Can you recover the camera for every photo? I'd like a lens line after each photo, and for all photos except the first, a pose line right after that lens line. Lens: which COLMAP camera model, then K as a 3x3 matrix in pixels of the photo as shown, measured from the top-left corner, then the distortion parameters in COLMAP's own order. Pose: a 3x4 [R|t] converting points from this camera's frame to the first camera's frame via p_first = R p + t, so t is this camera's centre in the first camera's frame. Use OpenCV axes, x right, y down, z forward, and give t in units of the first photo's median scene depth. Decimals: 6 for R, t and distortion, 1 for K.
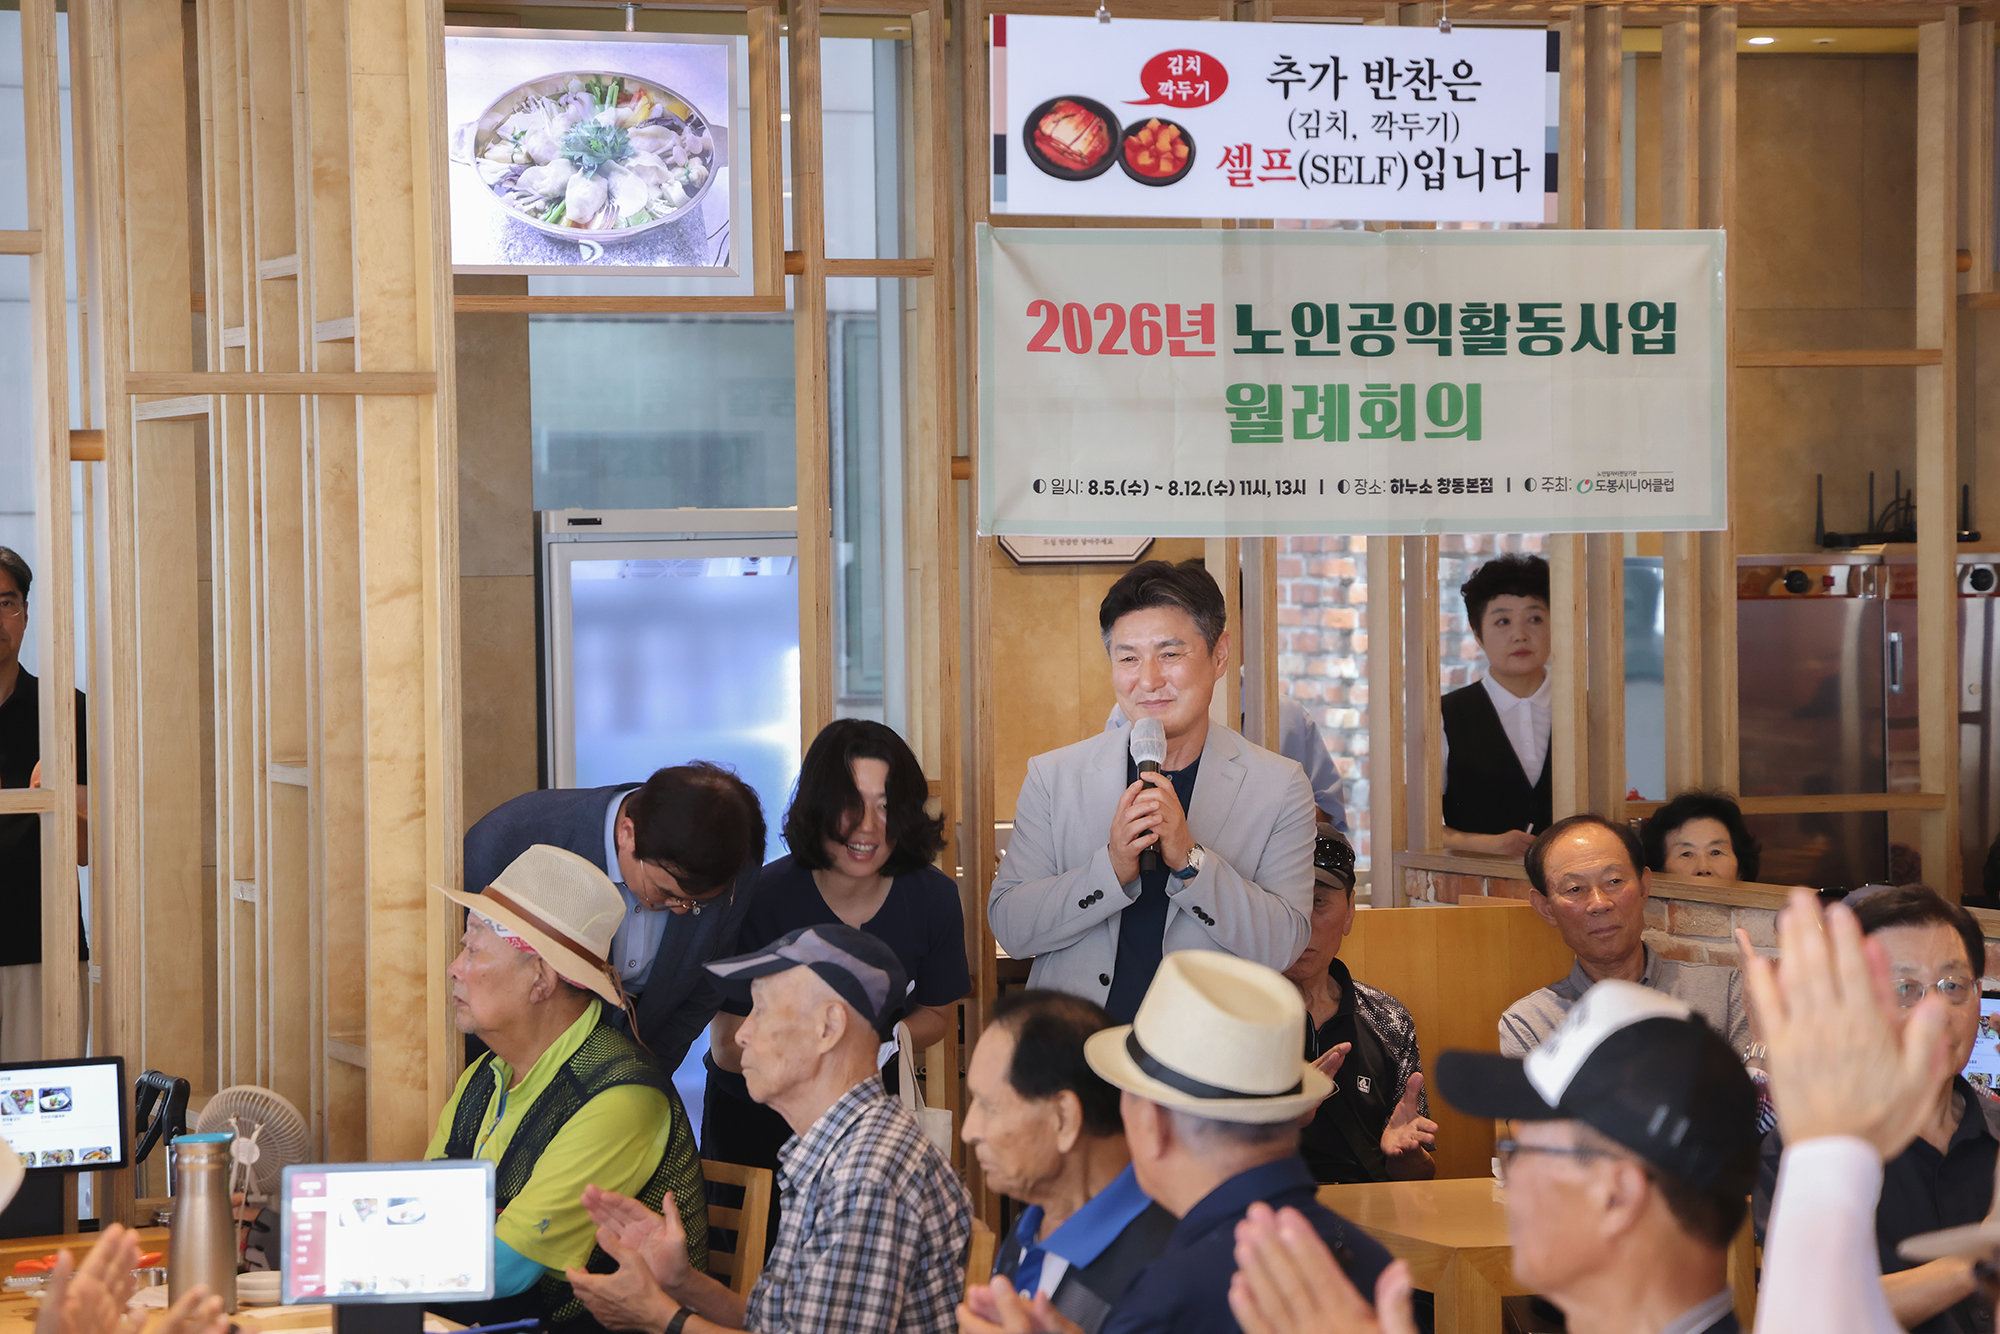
lens RADIAL K [[5436.8, 0, 1000.0], [0, 5436.8, 667.0], [0, 0, 1]] dist [0.602534, 0.449209]
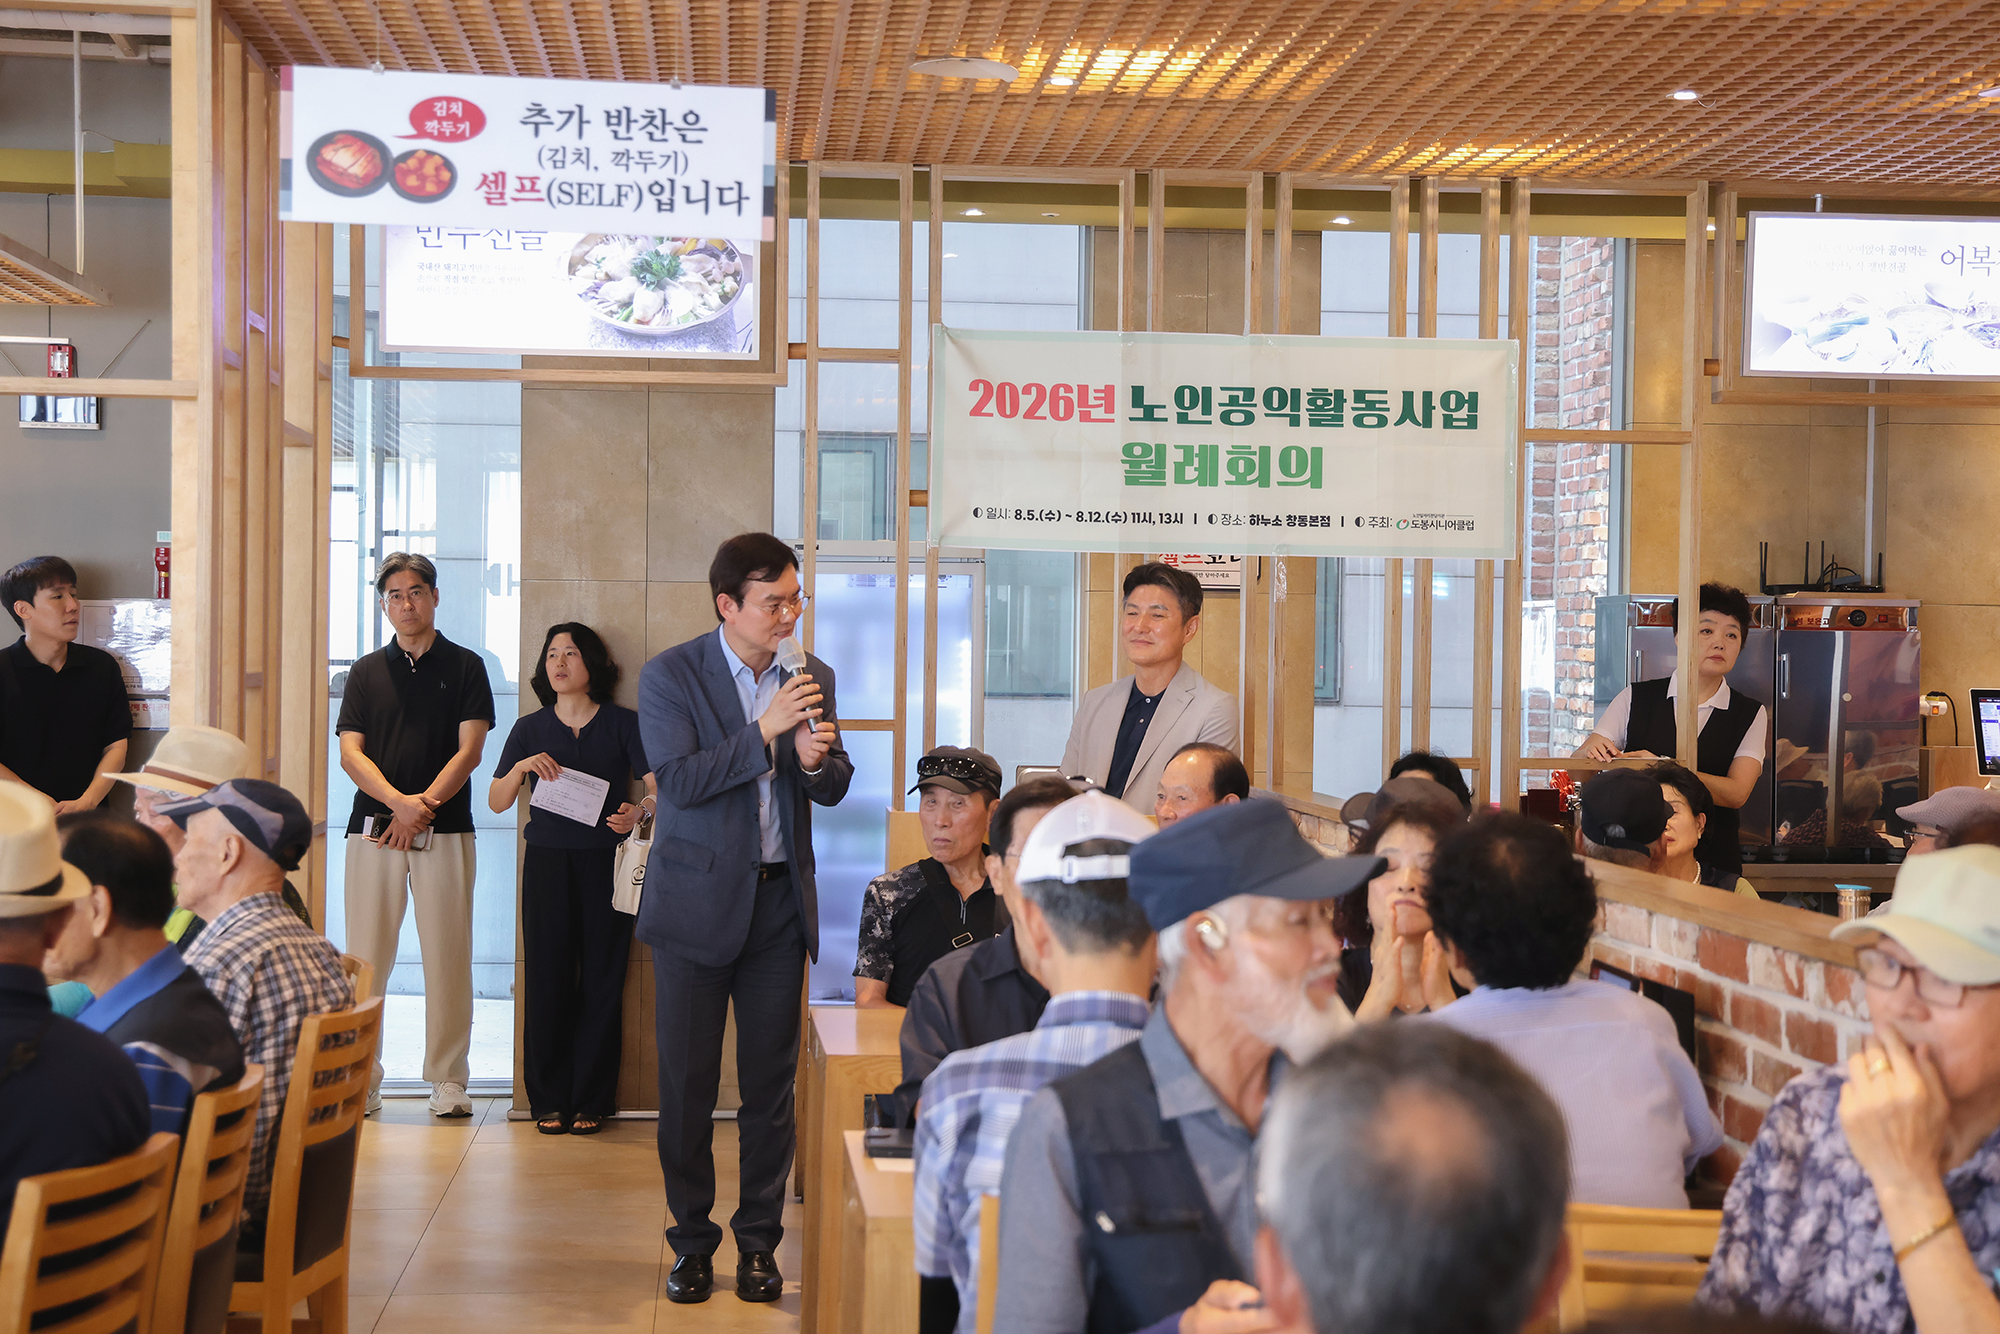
lens RADIAL K [[3245.8, 0, 1004.1], [0, 3245.8, 714.6], [0, 0, 1]] dist [0.116740, 0.012767]
pose [[0.962509, 0.031824, -0.269376, 0.237472], [-0.032333, 0.999474, 0.002549, 0.016176], [0.269316, 0.006256, 0.963032, 0.195273]]
